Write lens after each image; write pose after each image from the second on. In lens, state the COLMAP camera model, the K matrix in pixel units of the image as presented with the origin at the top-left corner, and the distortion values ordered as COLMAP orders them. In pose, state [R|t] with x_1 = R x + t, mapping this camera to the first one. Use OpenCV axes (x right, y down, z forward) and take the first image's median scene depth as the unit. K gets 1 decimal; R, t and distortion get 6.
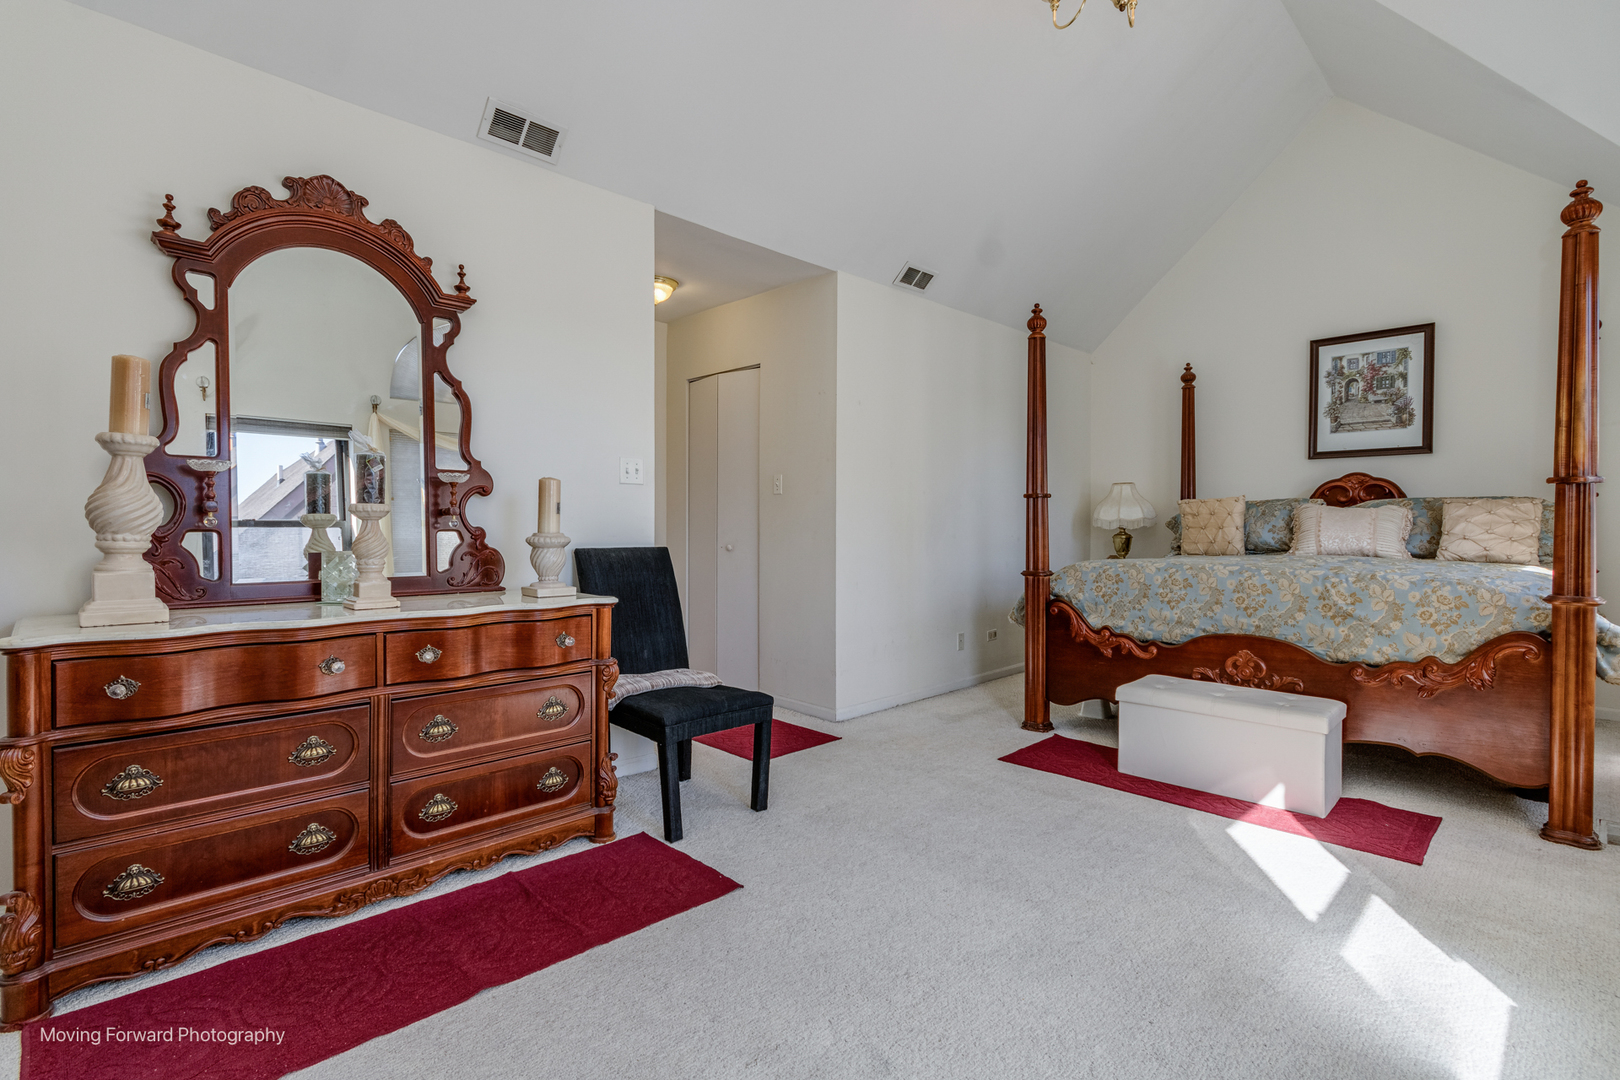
lens RADIAL K [[759.9, 0, 781.9], [0, 759.9, 534.4], [0, 0, 1]] dist [-0.000228, 0.001627]
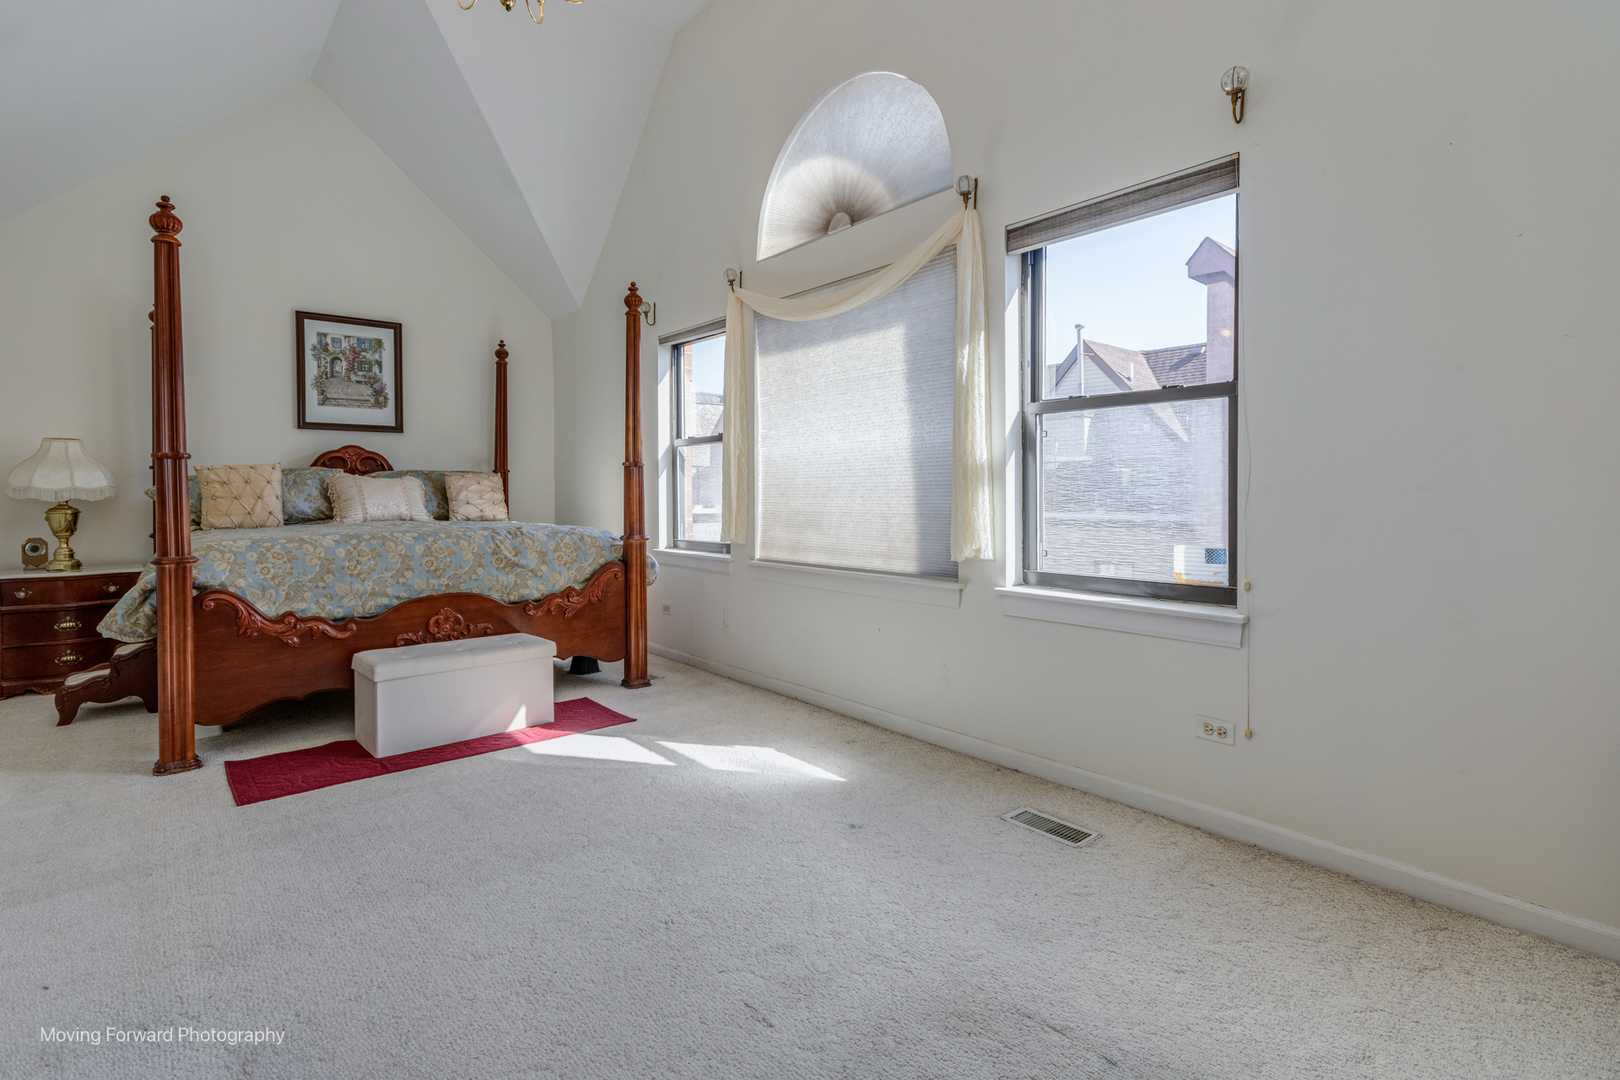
lens RADIAL K [[759.9, 0, 850.5], [0, 759.9, 504.6], [0, 0, 1]] dist [-0.000228, 0.001627]
pose [[0.050286, -0.018817, 0.998558, -0.395453], [0.018249, 0.999673, 0.017919, -0.004375], [-0.998568, 0.017322, 0.050613, 0.318544]]
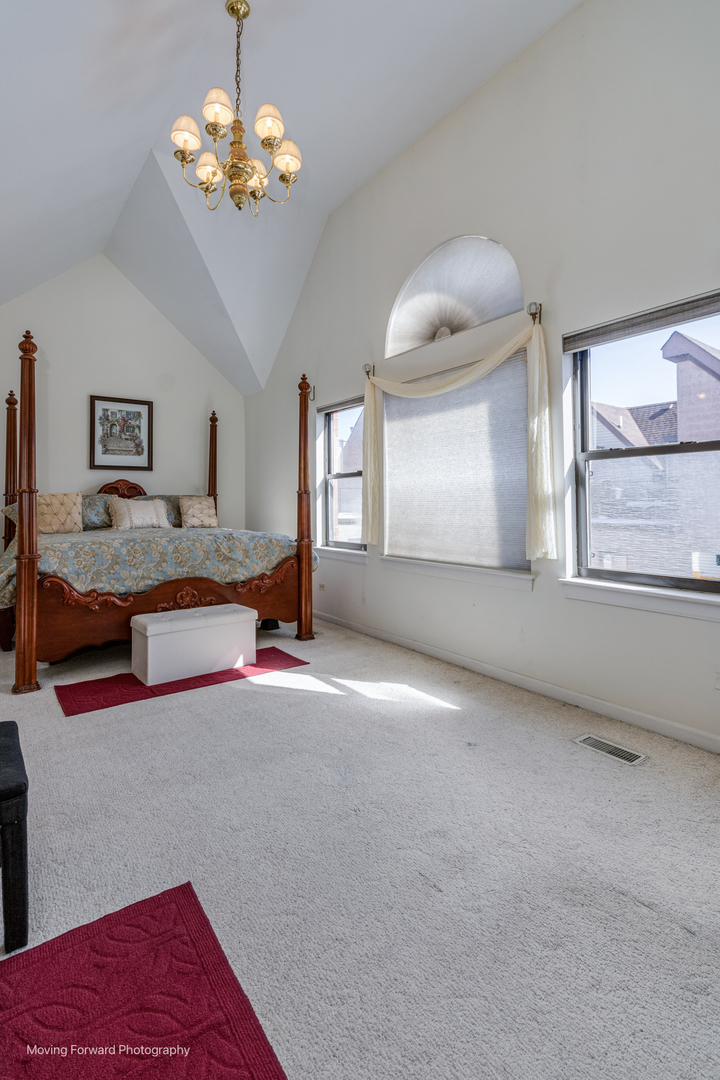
lens RADIAL K [[506.6, 0, 386.1], [0, 506.6, 490.3], [0, 0, 1]] dist [-0.000228, 0.001627]
pose [[0.124152, 0.022465, 0.992009, -0.400635], [0.021459, 0.999449, -0.025319, -0.020674], [-0.992031, 0.024431, 0.123602, 0.368504]]
